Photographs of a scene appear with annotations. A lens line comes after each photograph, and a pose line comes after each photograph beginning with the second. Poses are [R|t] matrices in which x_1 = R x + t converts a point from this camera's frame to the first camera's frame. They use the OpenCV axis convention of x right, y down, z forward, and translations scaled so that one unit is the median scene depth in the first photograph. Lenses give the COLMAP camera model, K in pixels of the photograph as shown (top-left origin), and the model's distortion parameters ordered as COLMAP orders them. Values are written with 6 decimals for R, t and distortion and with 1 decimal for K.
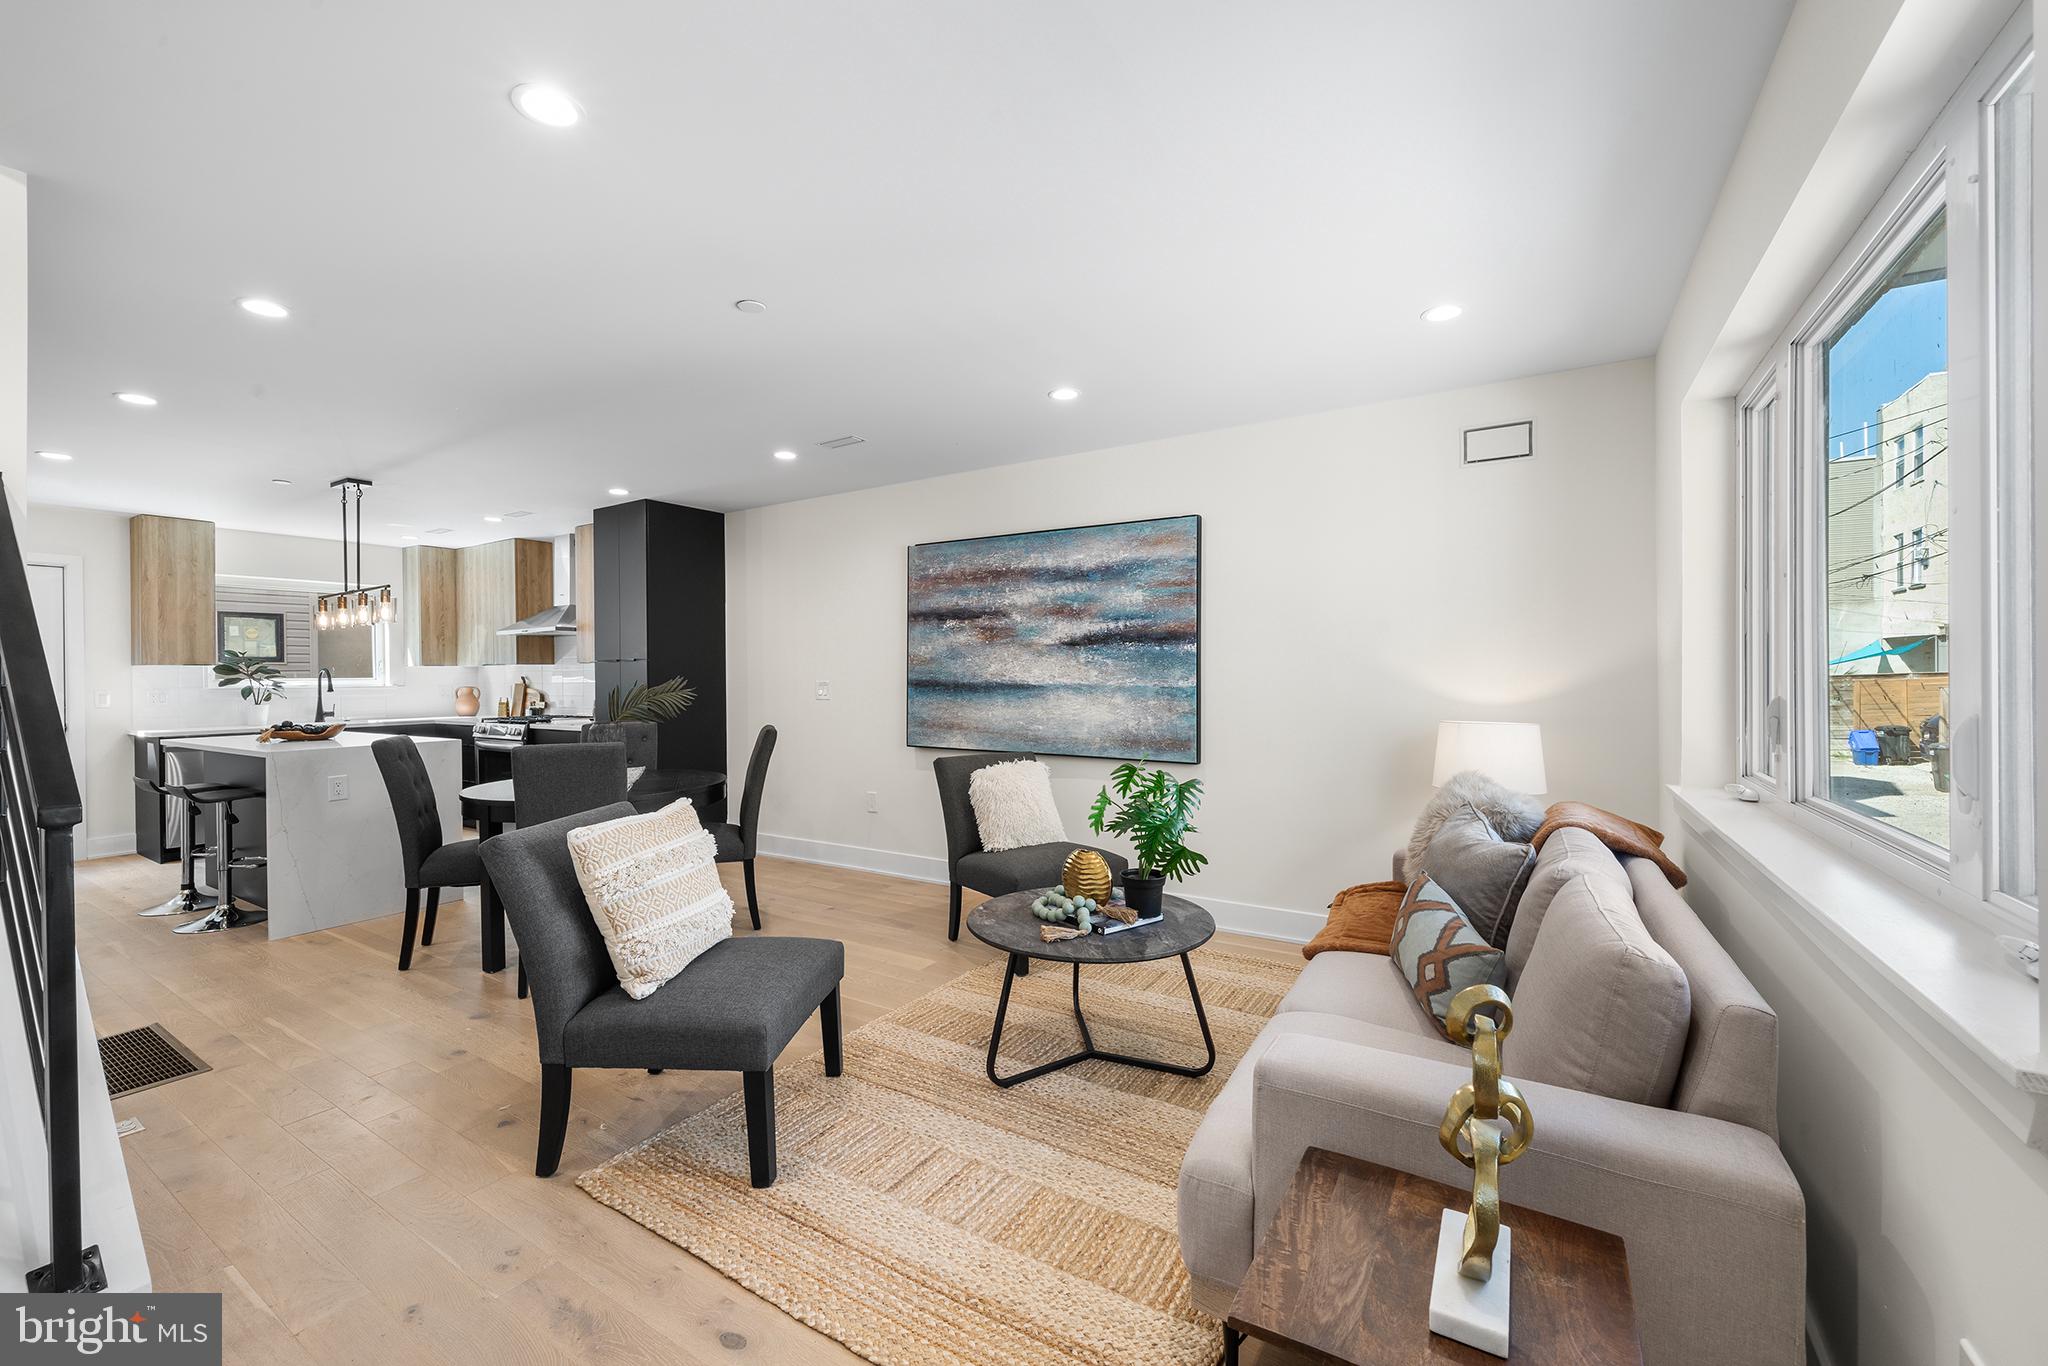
lens RADIAL K [[817.7, 0, 1019.1], [0, 817.7, 670.8], [0, 0, 1]] dist [-0.001721, -0.000220]
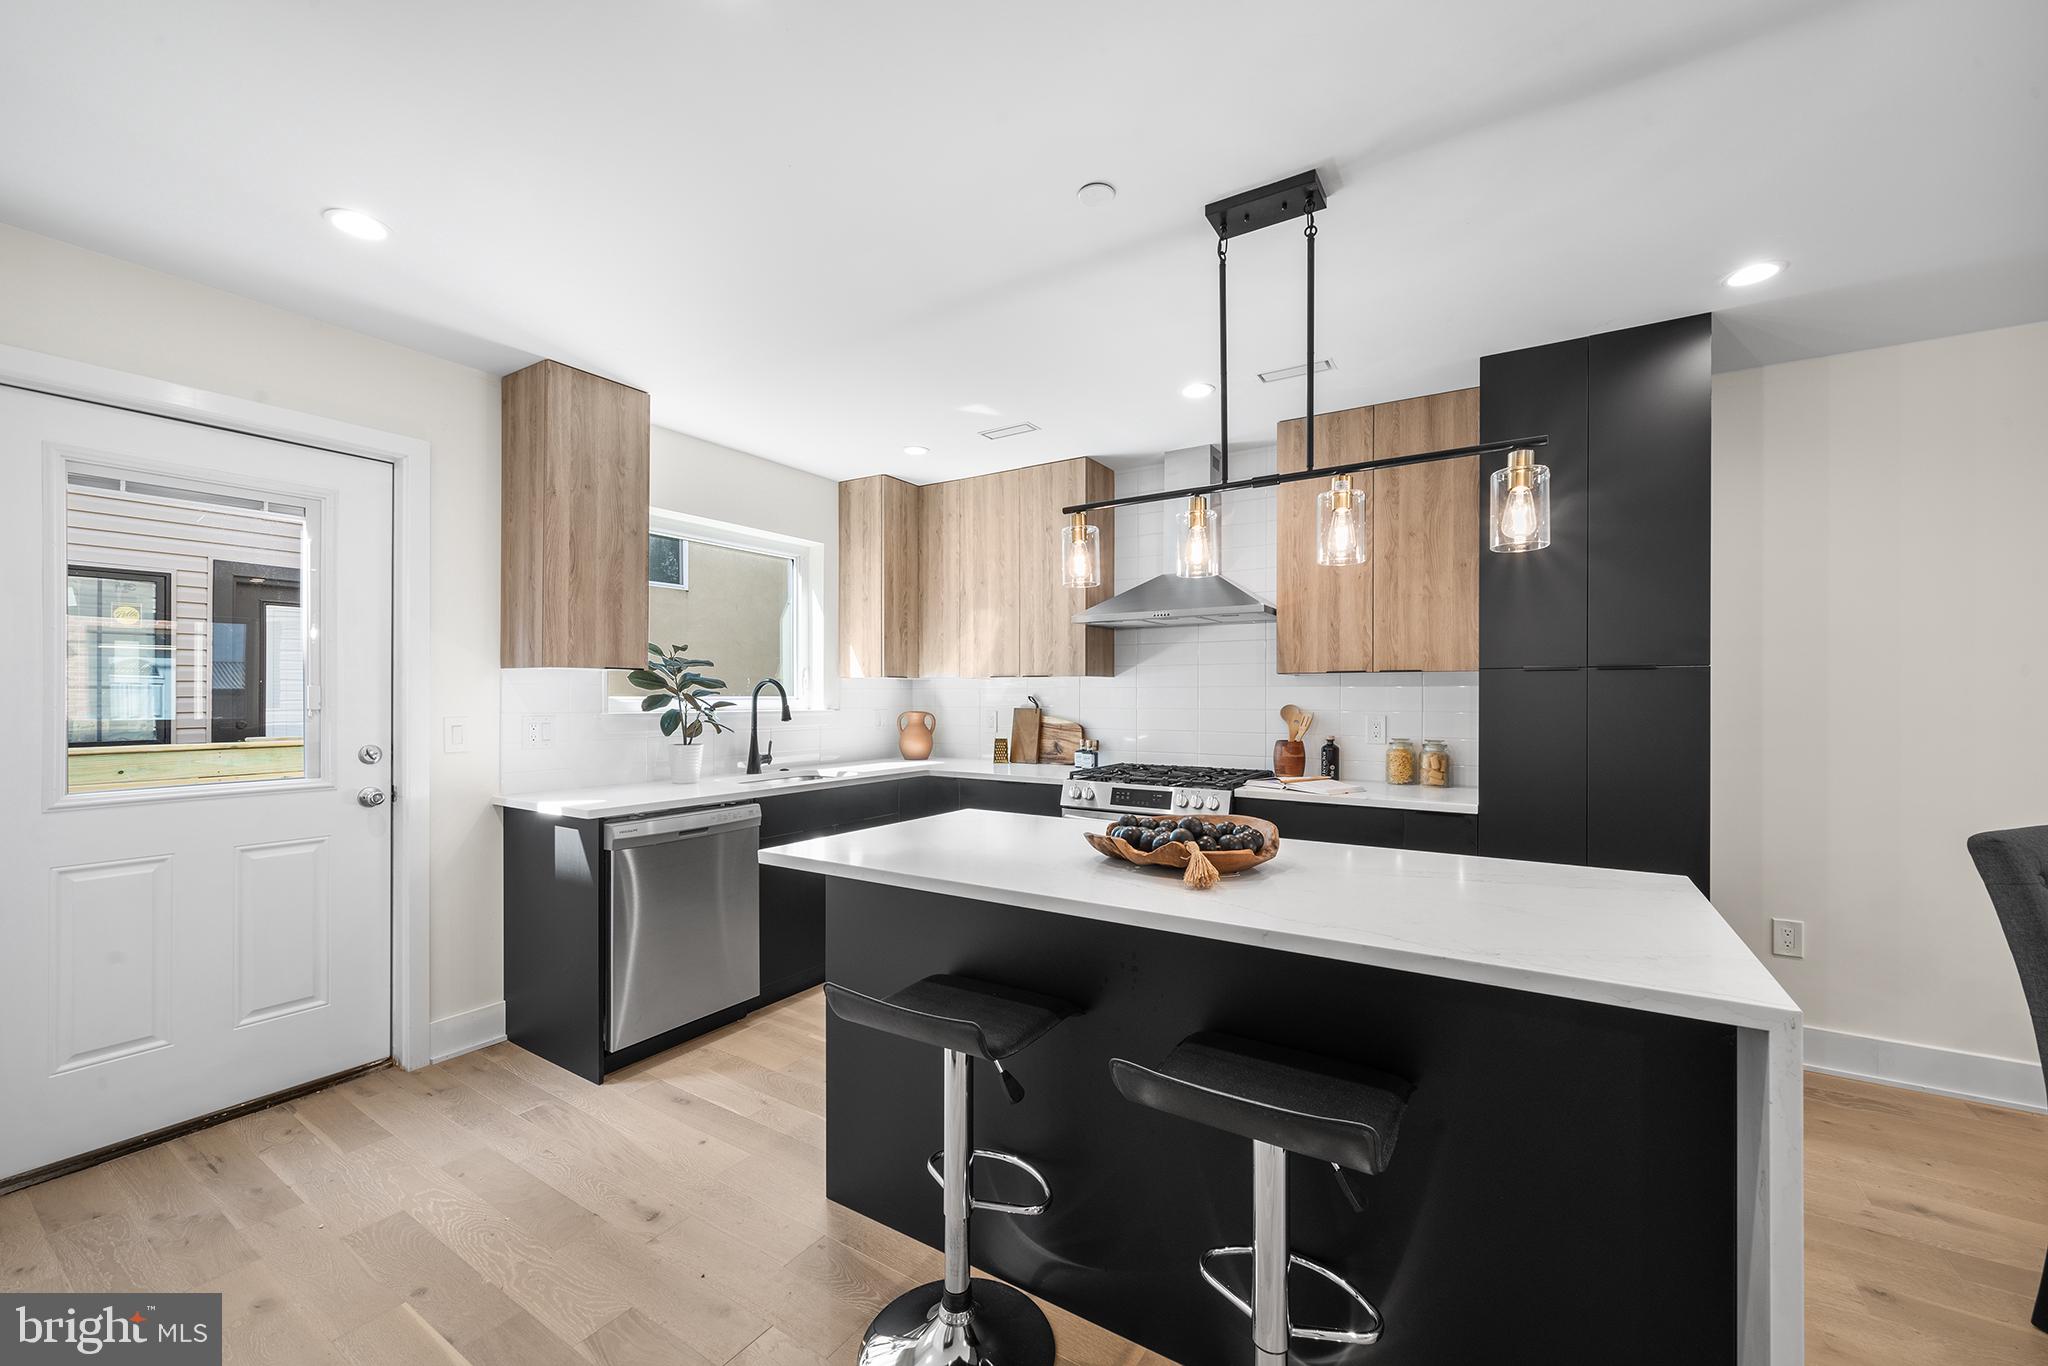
lens RADIAL K [[800.9, 0, 1024.4], [0, 800.9, 693.5], [0, 0, 1]] dist [-0.001295, -0.000130]
pose [[0.999939, 0.010774, -0.002548, -1.022043], [-0.010773, 0.999942, 0.000748, 0.007423], [0.002556, -0.000720, 0.999996, 0.675826]]
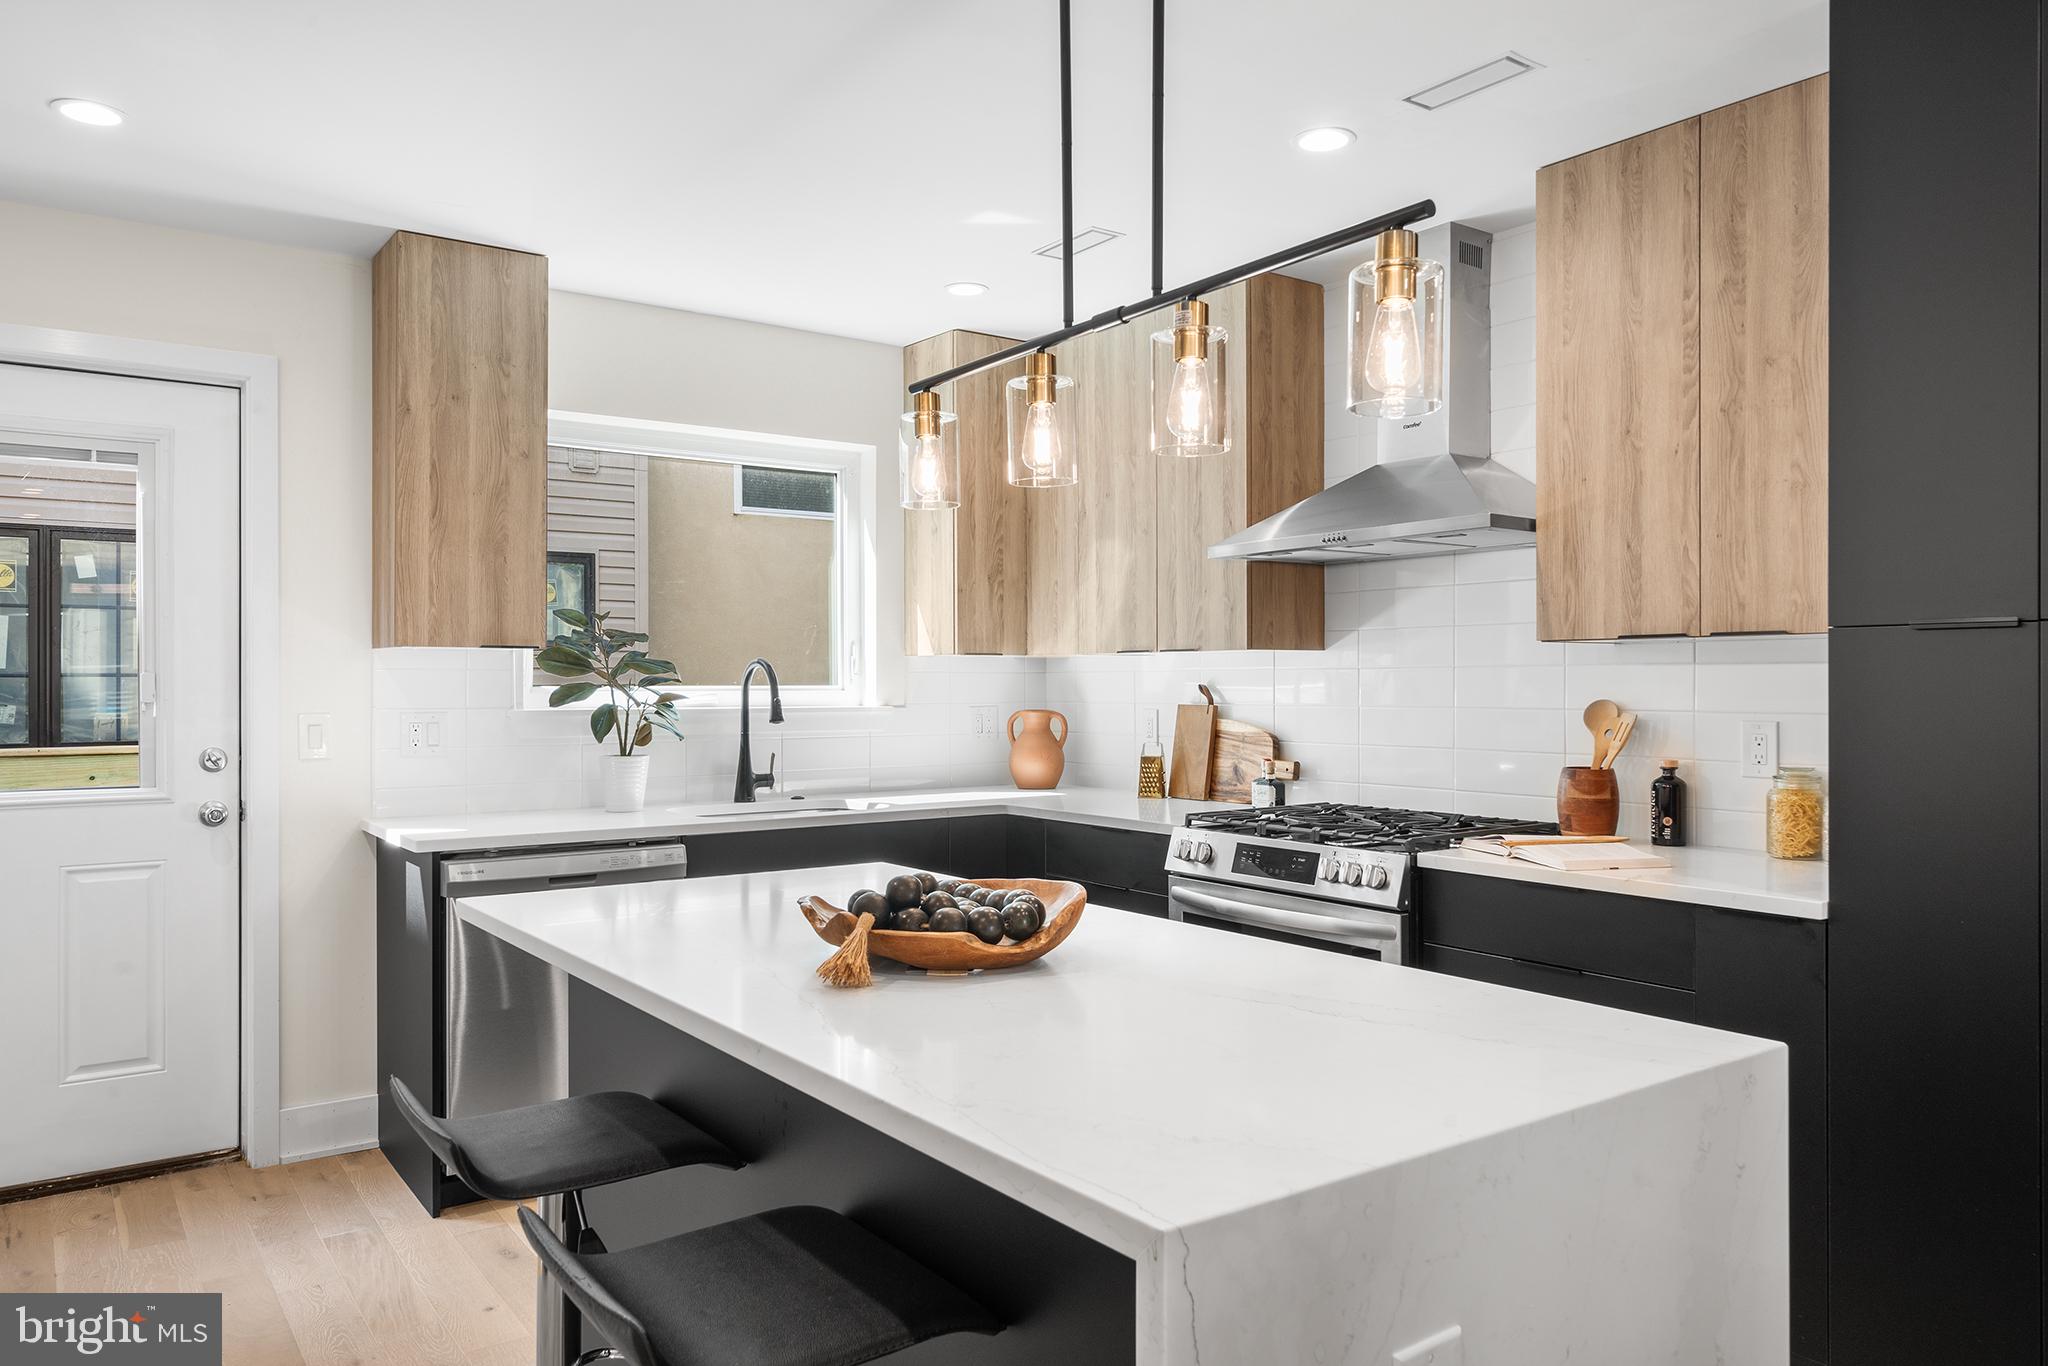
lens RADIAL K [[1396.9, 0, 1027.4], [0, 1396.9, 679.7], [0, 0, 1]] dist [0.002552, 0.000900]
pose [[0.928902, 0.007565, -0.370249, -0.758940], [-0.006940, 0.999971, 0.003020, 0.005583], [0.370261, -0.000236, 0.928928, 0.684277]]
